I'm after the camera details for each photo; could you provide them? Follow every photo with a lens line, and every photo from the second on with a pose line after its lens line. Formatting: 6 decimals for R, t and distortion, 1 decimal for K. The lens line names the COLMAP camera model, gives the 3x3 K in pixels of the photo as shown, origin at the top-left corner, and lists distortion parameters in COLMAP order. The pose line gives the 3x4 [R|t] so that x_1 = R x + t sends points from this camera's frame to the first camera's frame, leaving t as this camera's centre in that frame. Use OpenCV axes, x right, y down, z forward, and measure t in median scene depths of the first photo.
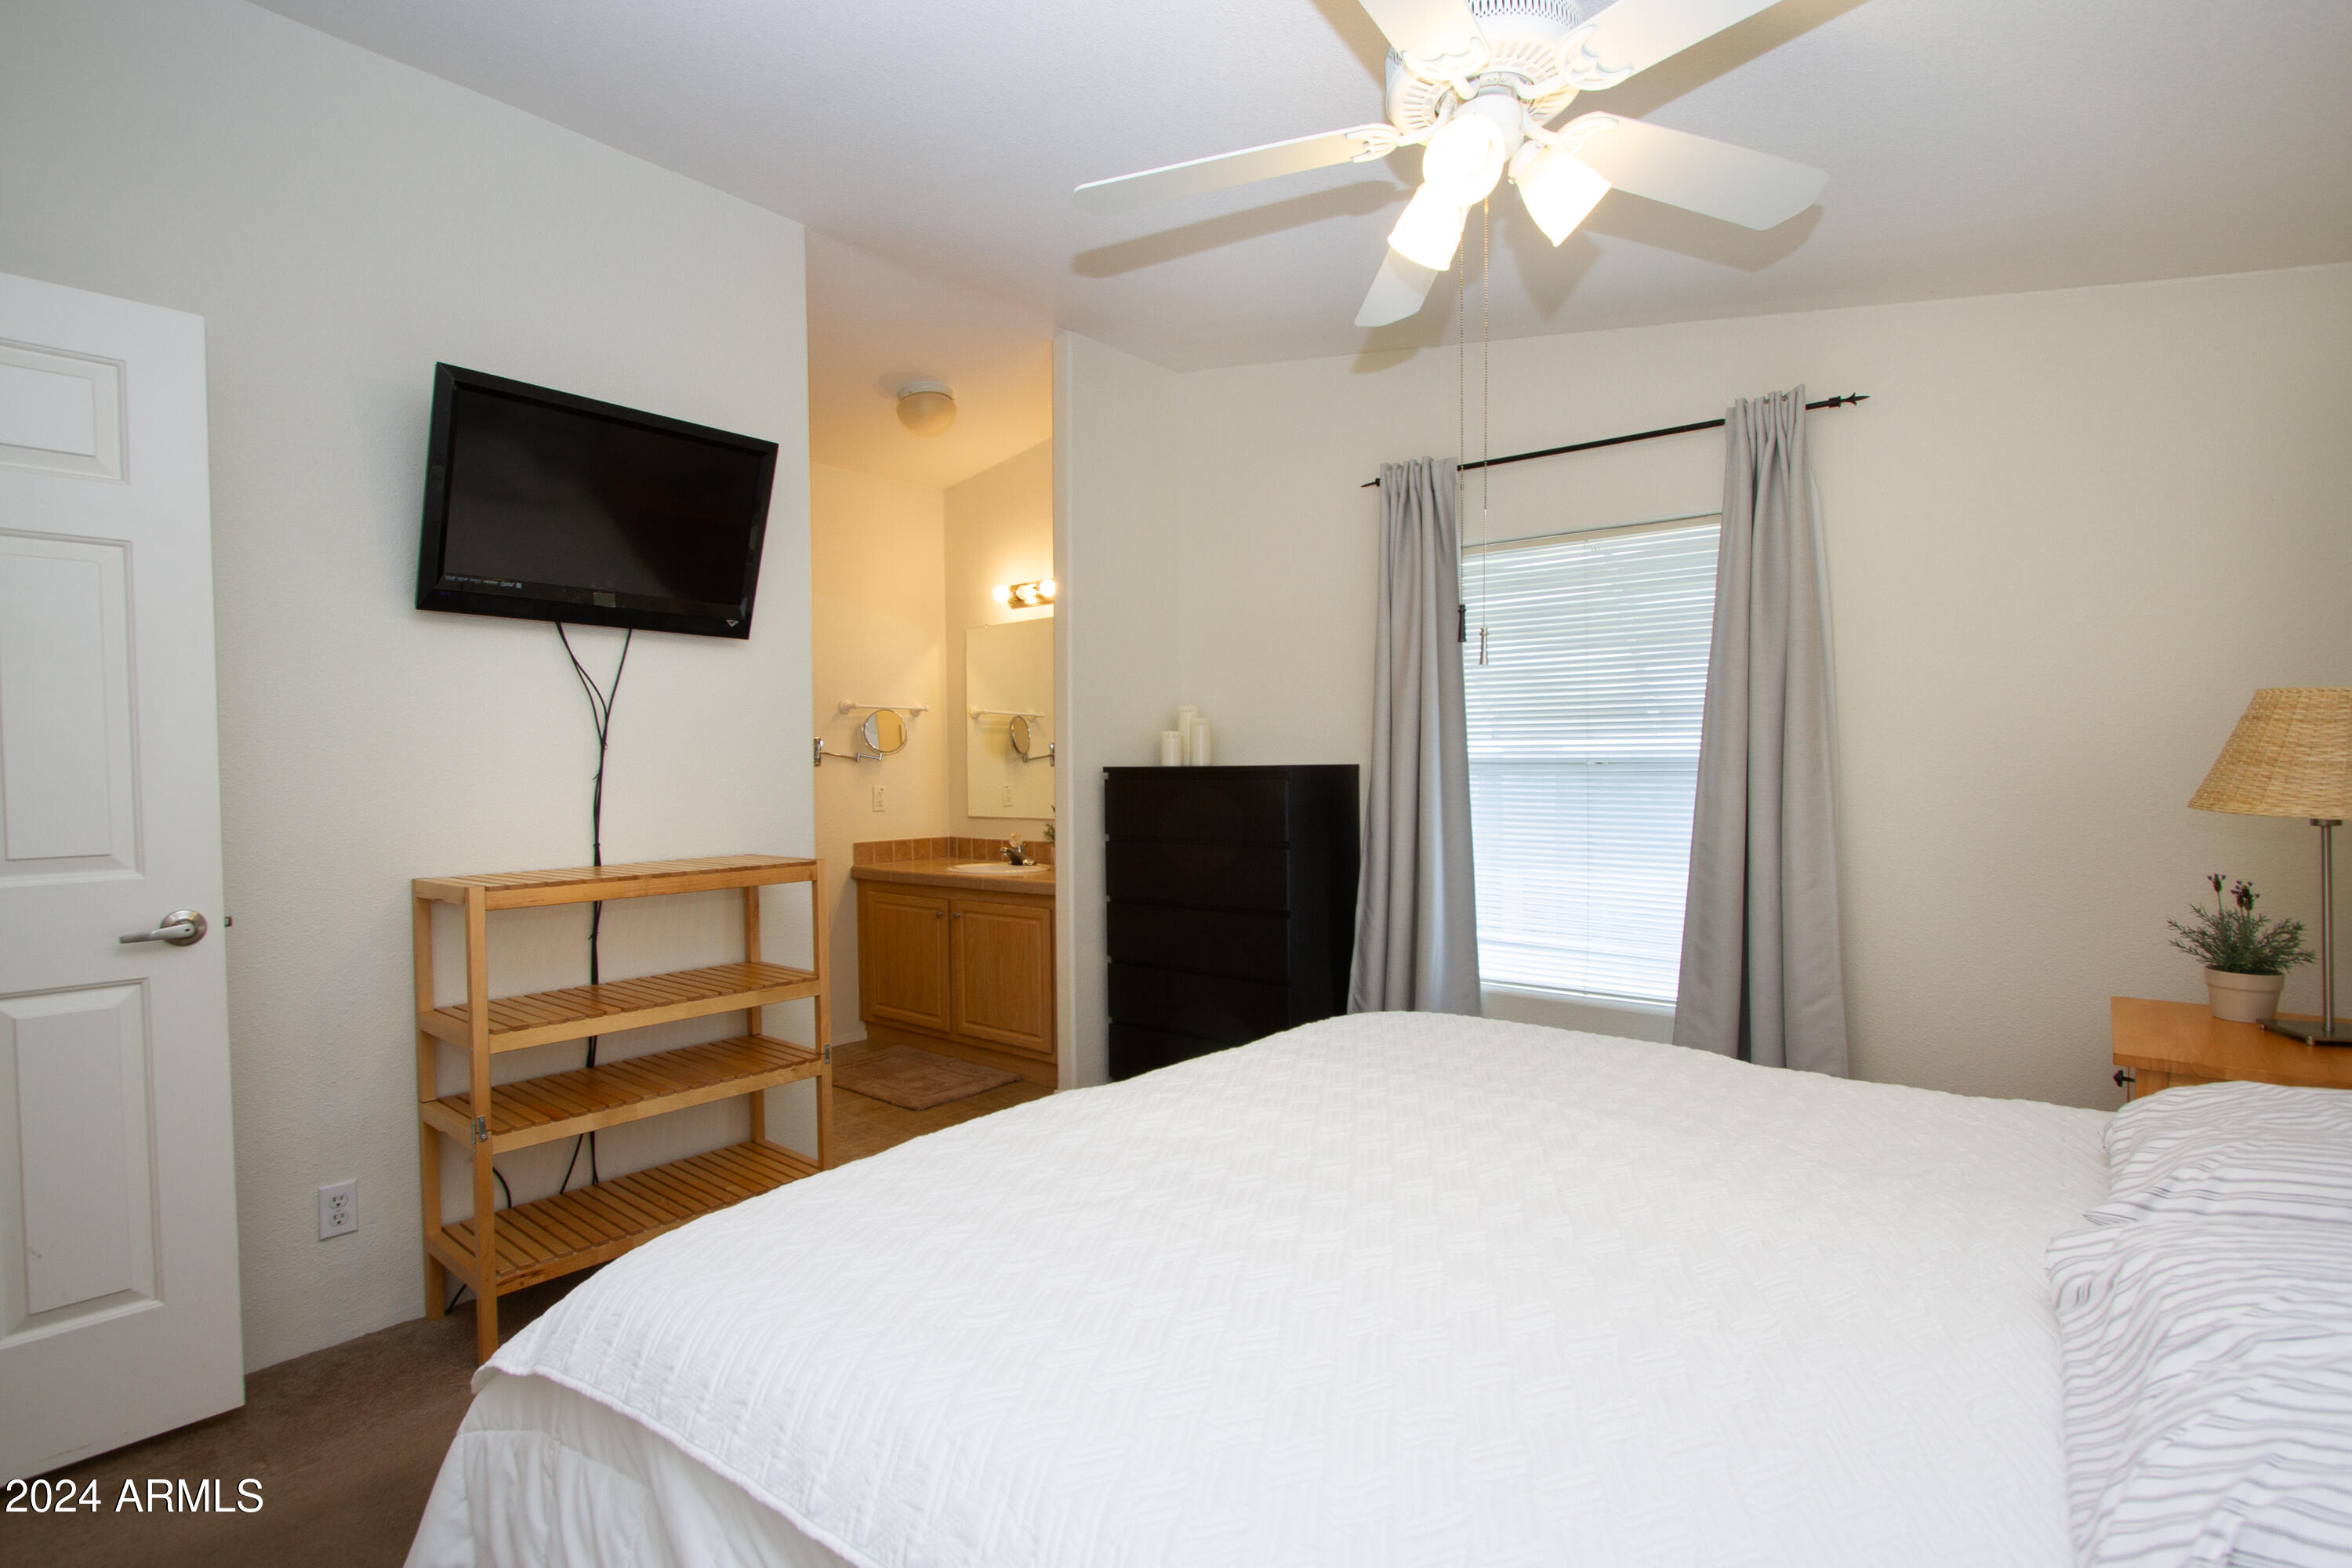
lens RADIAL K [[1103.8, 0, 1176.0], [0, 1103.8, 784.0], [0, 0, 1]] dist [-0.012537, 0.000990]
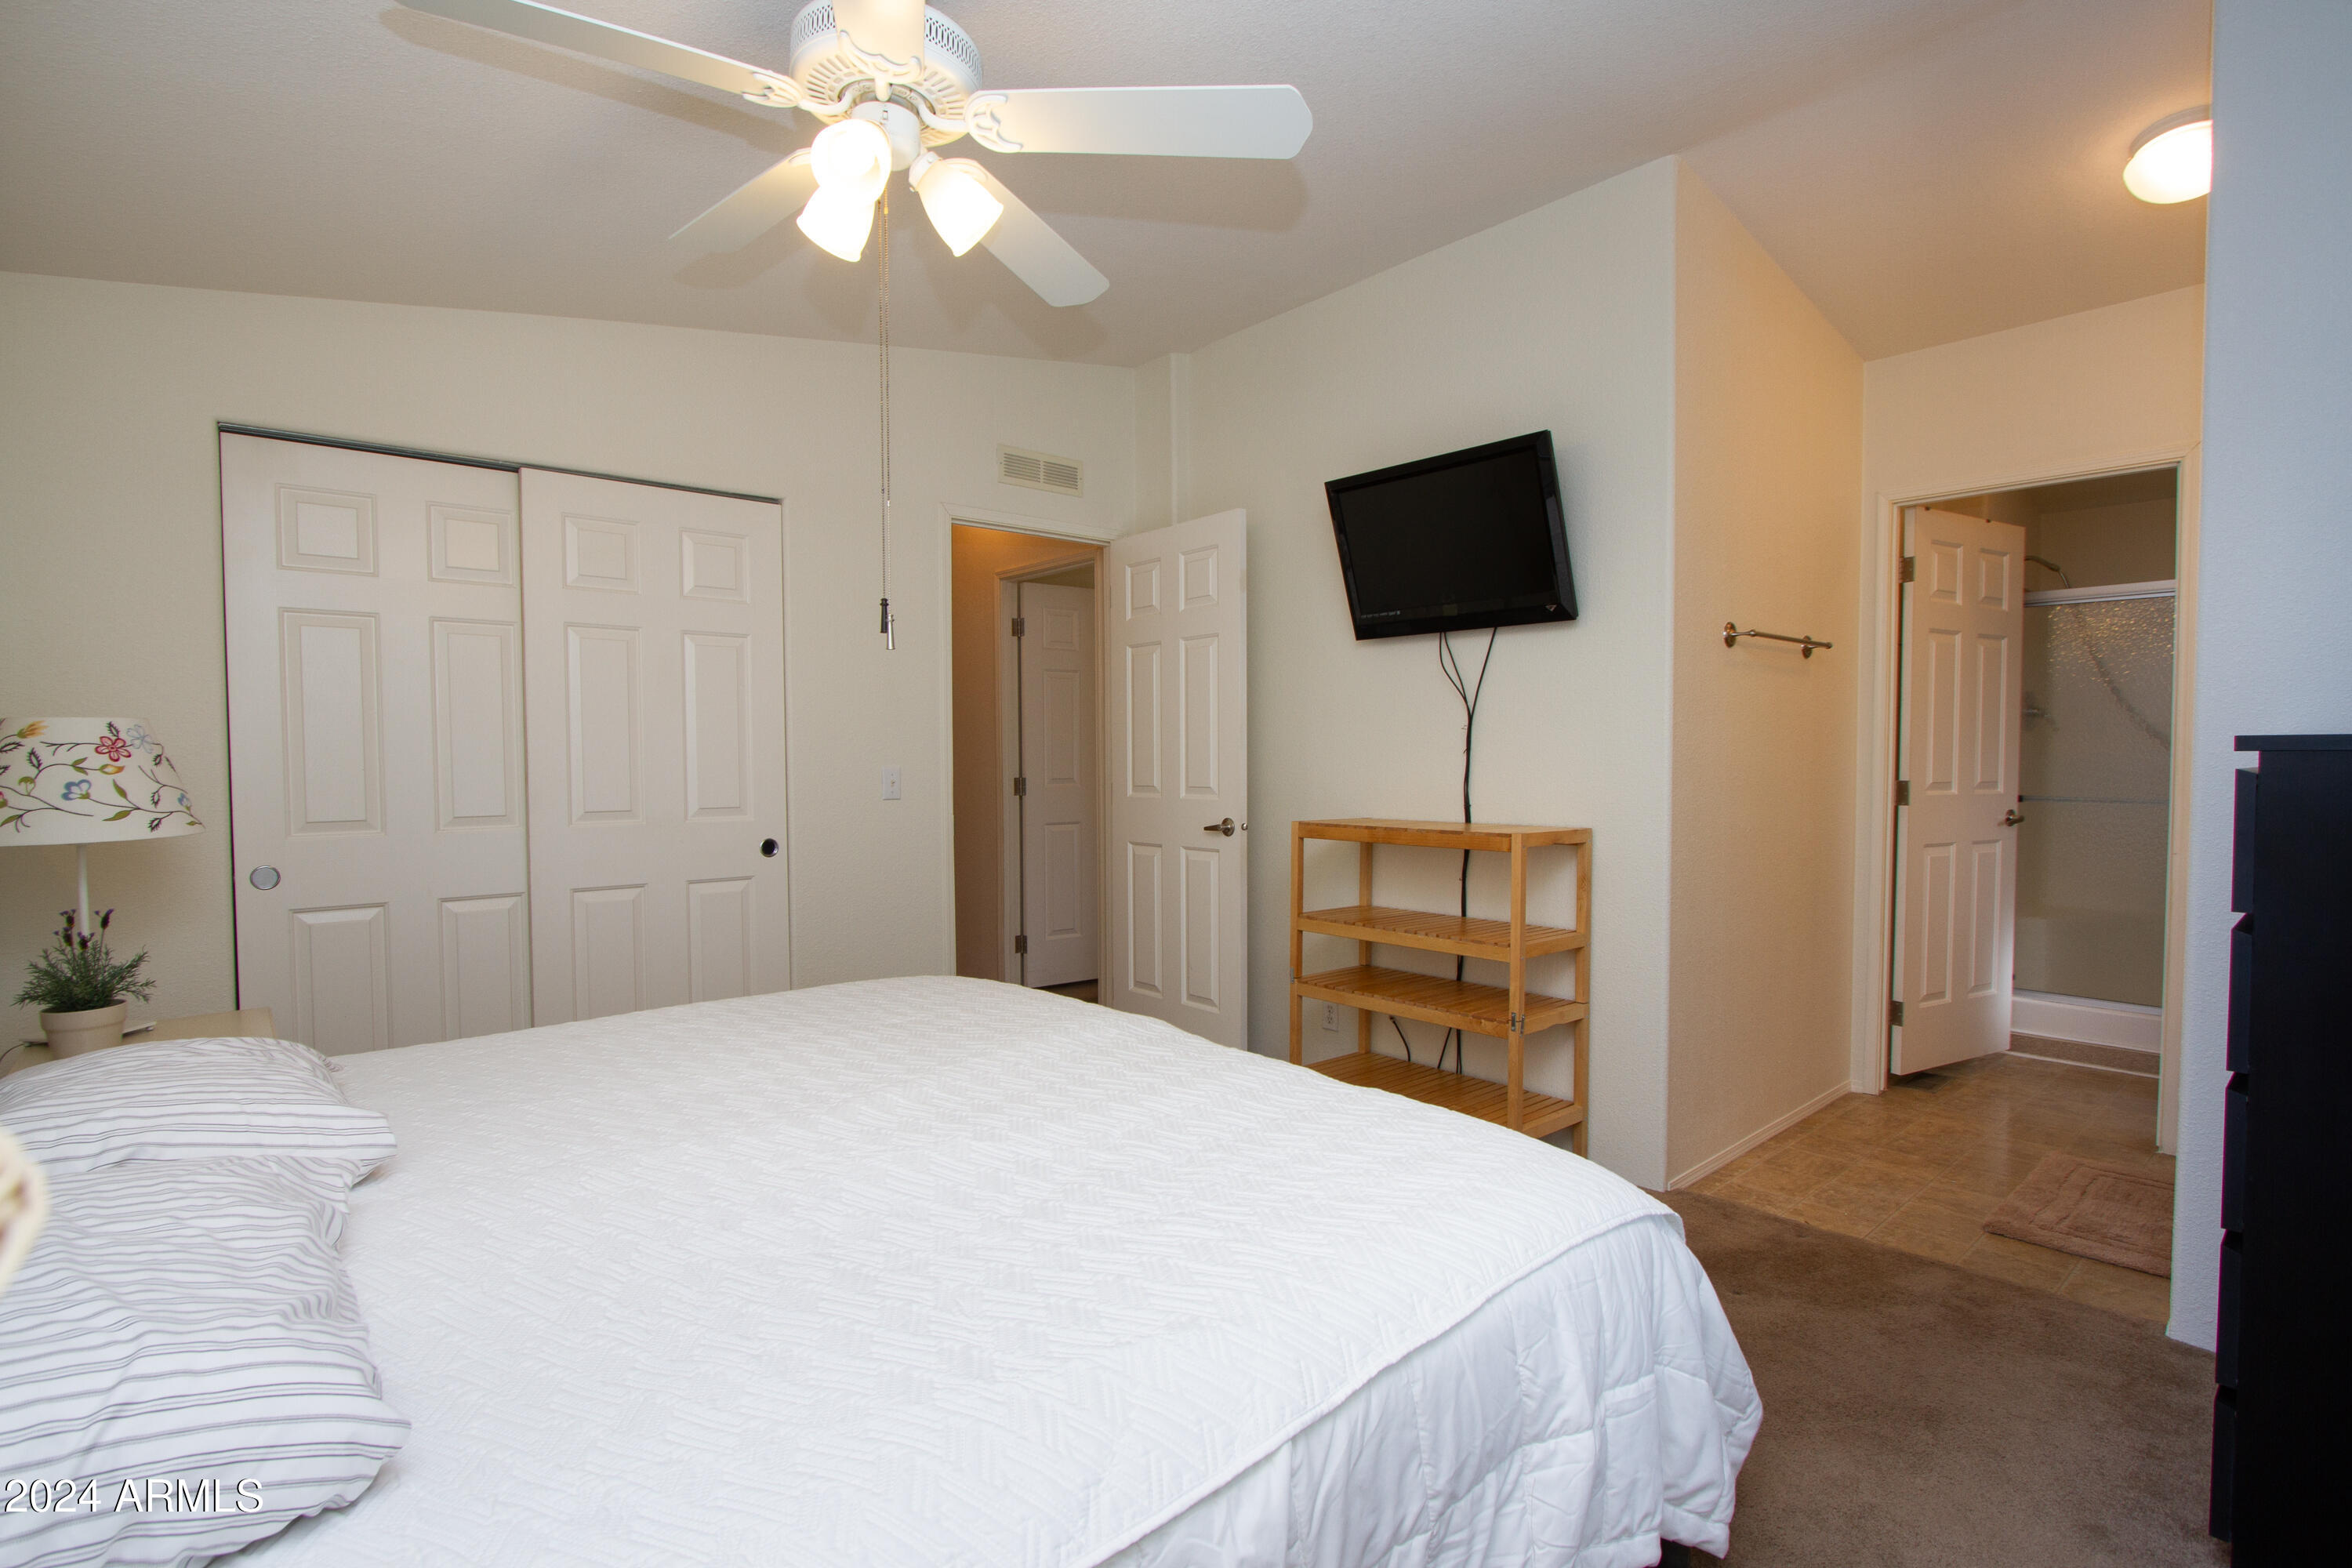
lens RADIAL K [[1103.8, 0, 1176.0], [0, 1103.8, 784.0], [0, 0, 1]] dist [-0.012537, 0.000990]
pose [[-0.163195, 0.037765, -0.985871, 0.771923], [-0.008530, 0.999176, 0.039686, -0.016574], [0.986557, 0.014886, -0.162739, 0.884410]]
